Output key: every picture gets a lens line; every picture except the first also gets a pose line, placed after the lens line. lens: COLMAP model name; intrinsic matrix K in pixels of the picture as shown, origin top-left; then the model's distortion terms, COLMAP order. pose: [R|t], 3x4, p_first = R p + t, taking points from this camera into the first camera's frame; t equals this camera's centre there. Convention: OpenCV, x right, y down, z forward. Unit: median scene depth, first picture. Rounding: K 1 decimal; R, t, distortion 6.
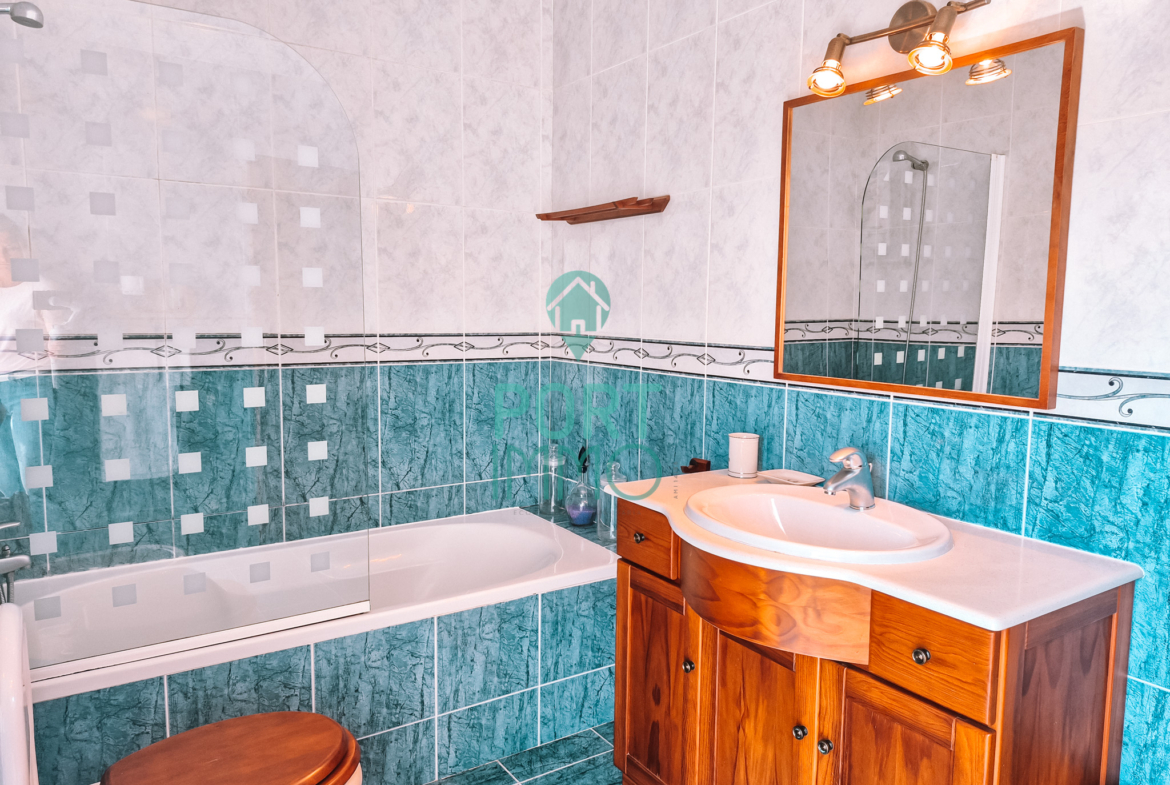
lens RADIAL K [[821.5, 0, 585.0], [0, 821.5, 392.5], [0, 0, 1]] dist [-0.004260, -0.004225]
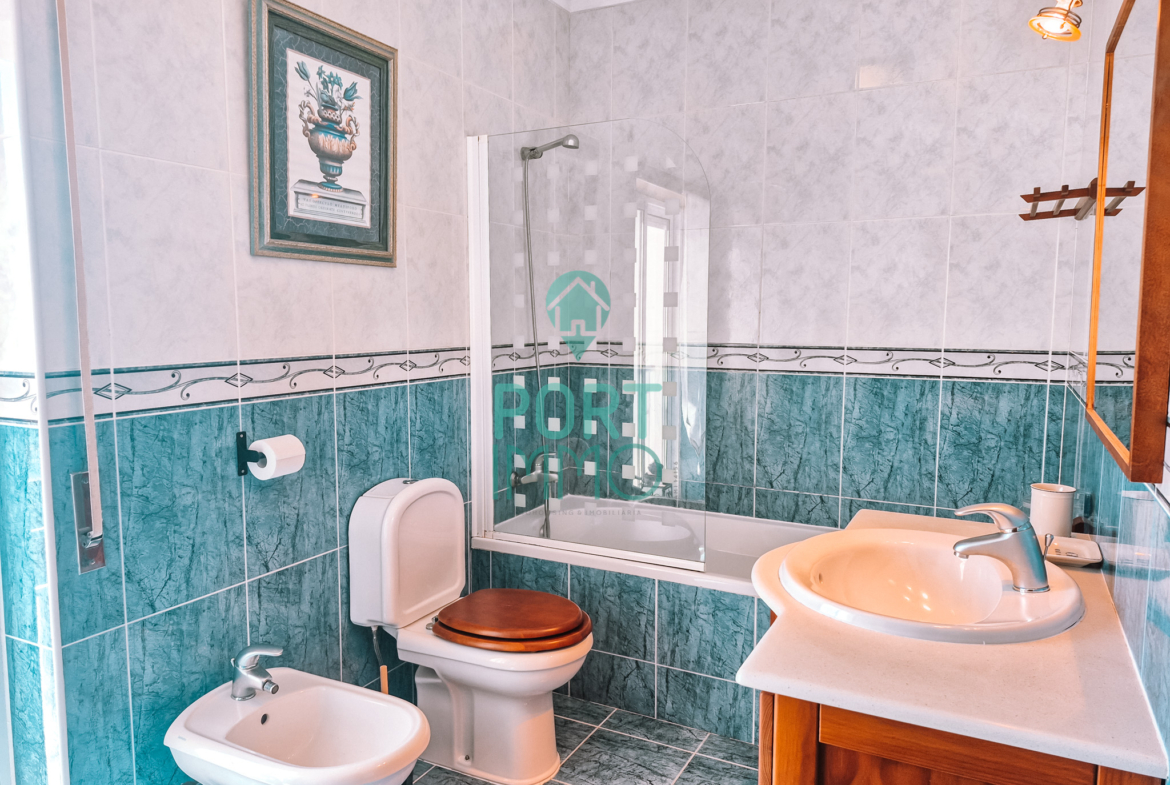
lens RADIAL K [[707.4, 0, 586.3], [0, 707.4, 380.9], [0, 0, 1]] dist [-0.045750, -0.000060]
pose [[0.447339, 0.065065, -0.891995, 0.413178], [-0.087358, 0.995760, 0.028823, -0.024259], [0.890088, 0.065029, 0.451126, 0.292437]]
